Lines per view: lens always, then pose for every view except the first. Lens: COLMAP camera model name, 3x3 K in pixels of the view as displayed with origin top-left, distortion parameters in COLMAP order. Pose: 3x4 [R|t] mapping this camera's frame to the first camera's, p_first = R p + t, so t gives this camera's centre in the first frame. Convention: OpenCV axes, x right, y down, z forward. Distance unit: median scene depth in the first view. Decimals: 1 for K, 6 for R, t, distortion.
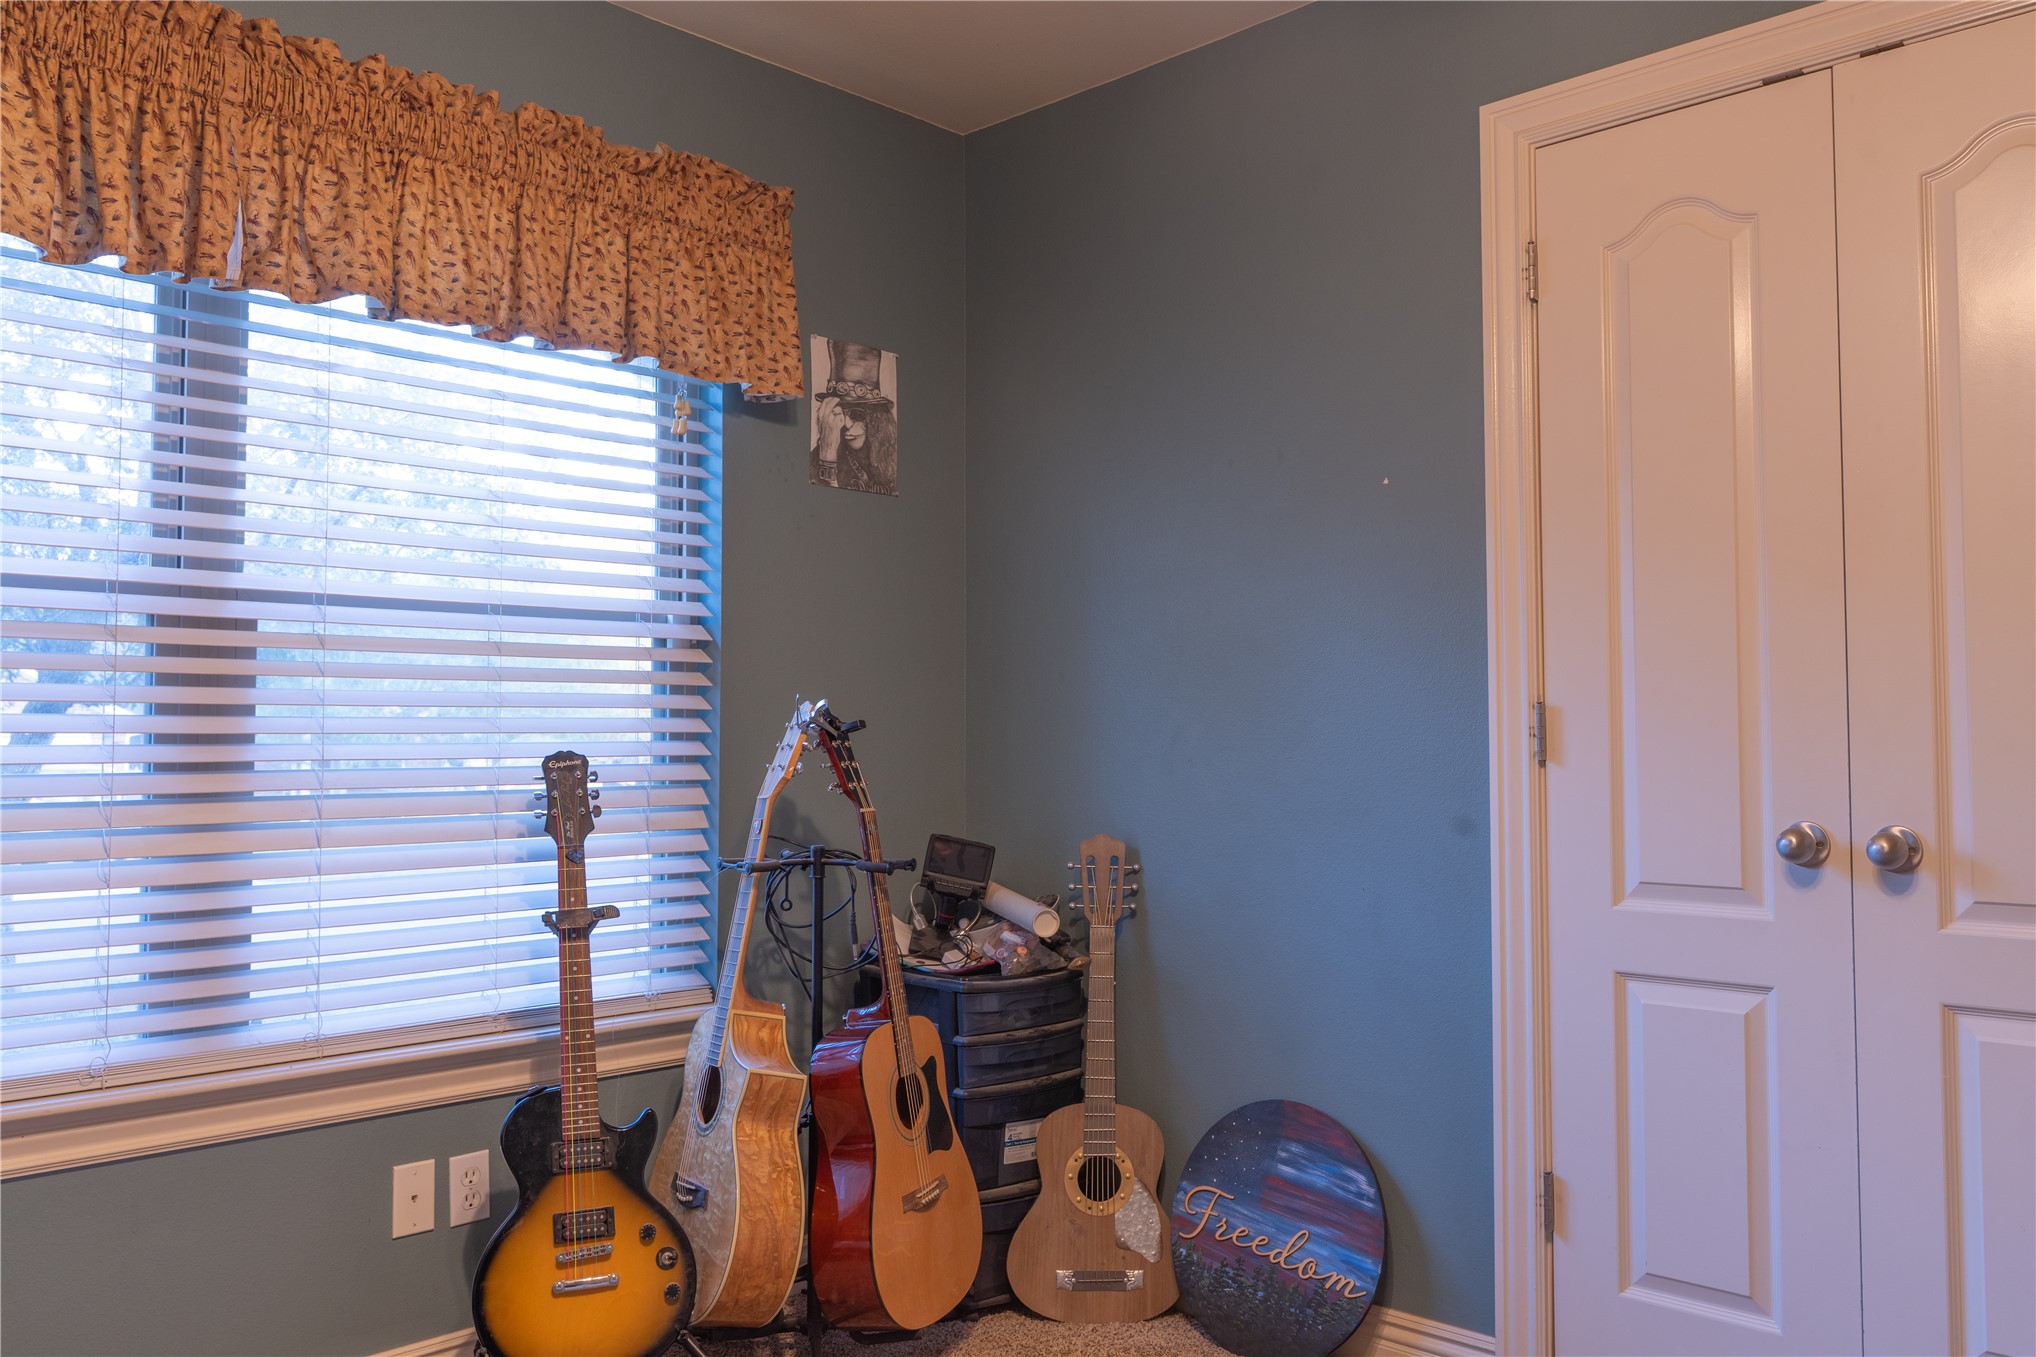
lens RADIAL K [[1603.9, 0, 1012.7], [0, 1603.9, 675.4], [0, 0, 1]] dist [-0.000168, -0.007927]
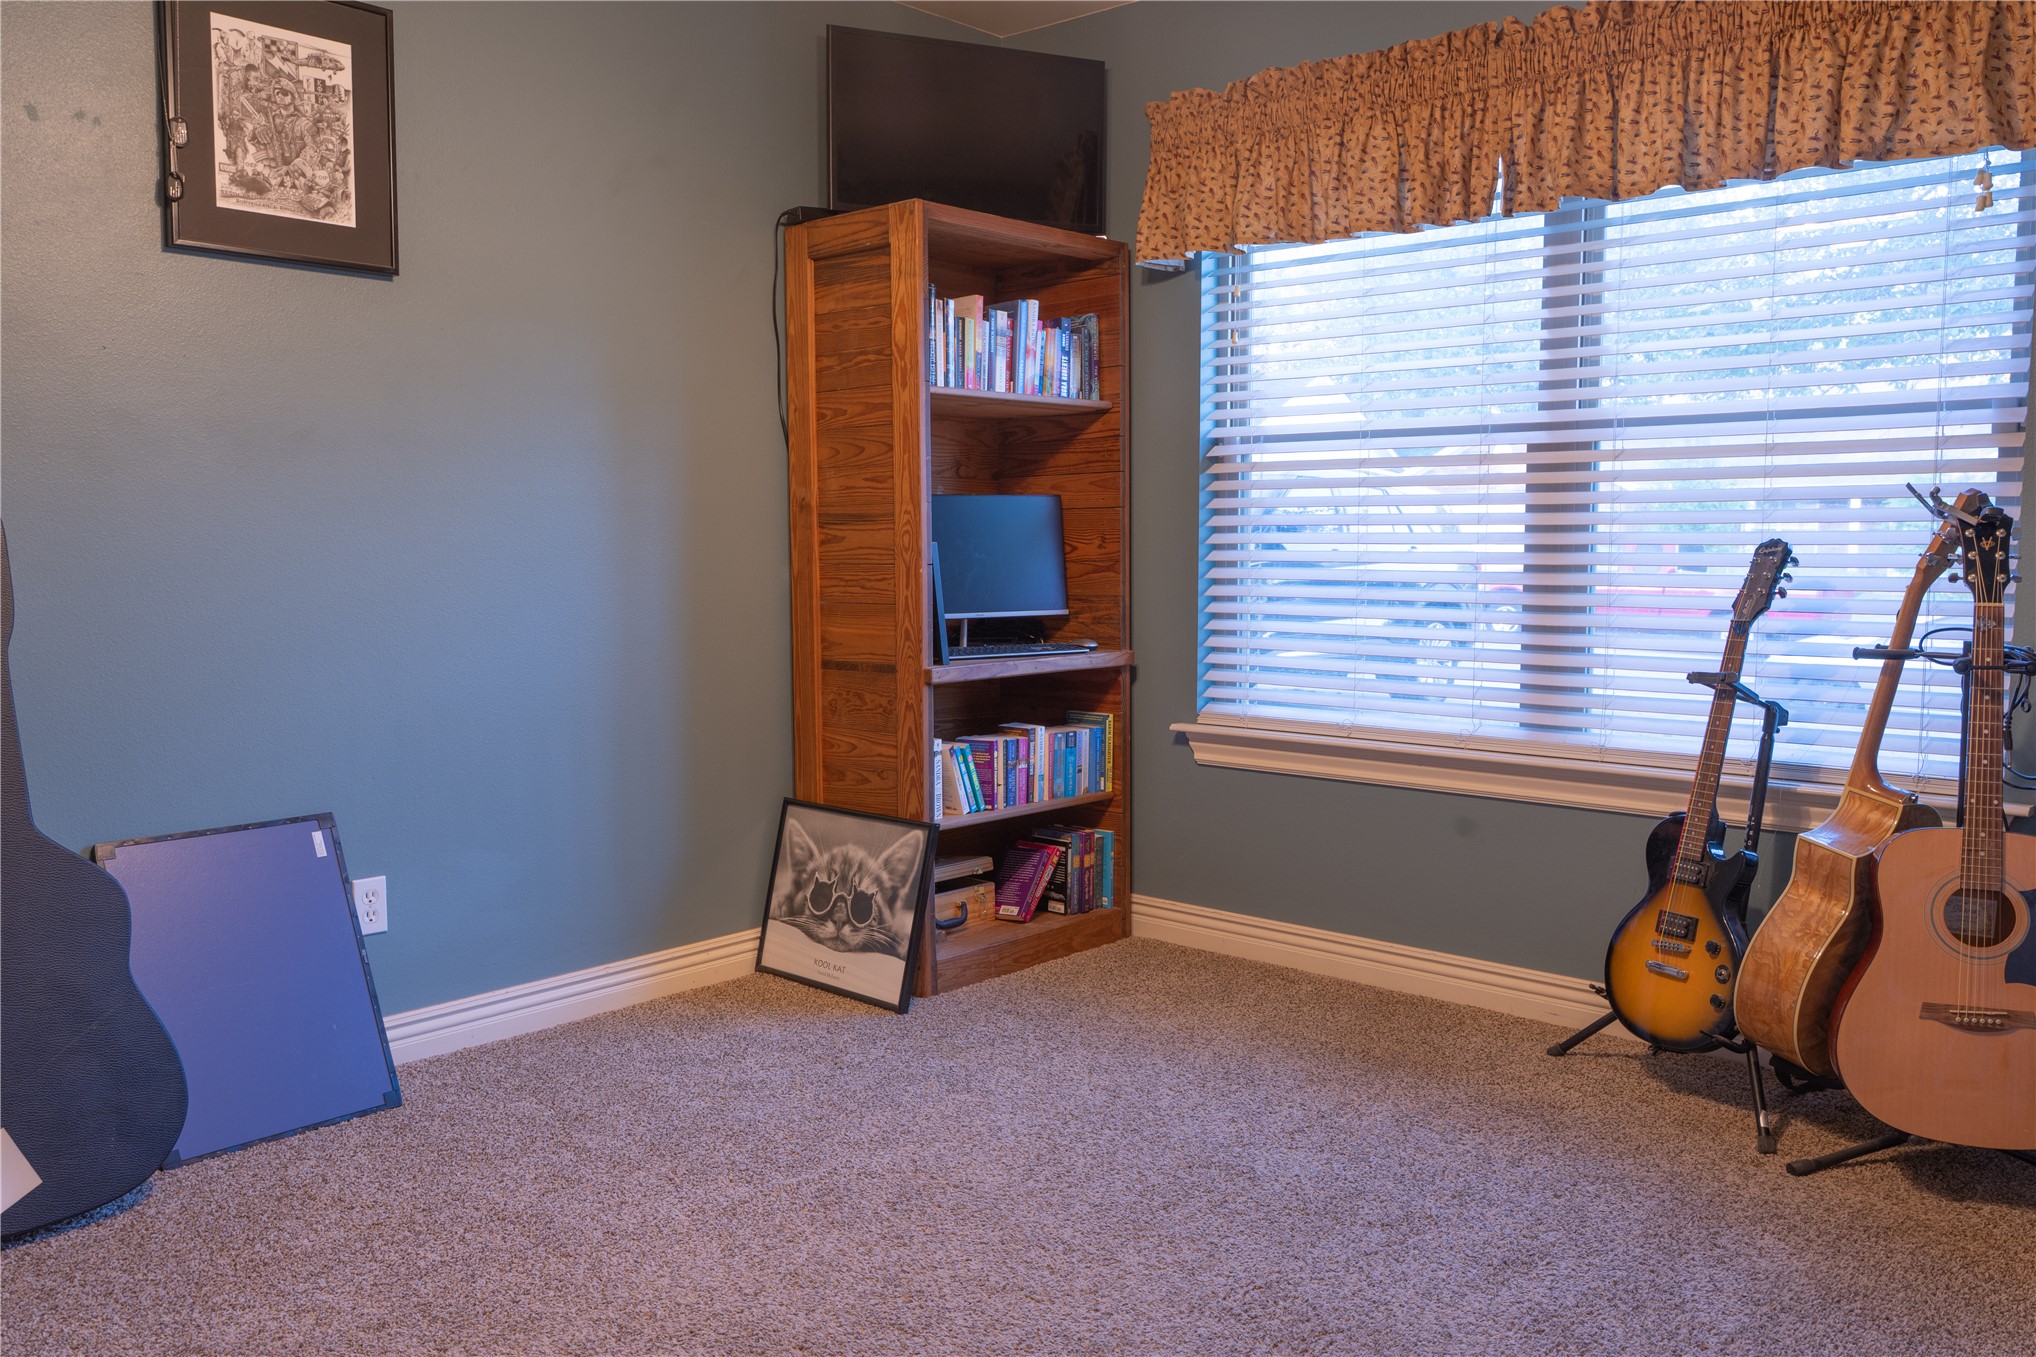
lens RADIAL K [[1603.9, 0, 1012.7], [0, 1603.9, 675.4], [0, 0, 1]] dist [-0.000168, -0.007927]
pose [[0.044439, 0.090556, -0.994899, 0.905776], [0.042595, 0.994806, 0.092450, 0.016679], [0.998104, -0.046487, 0.040351, 0.447354]]
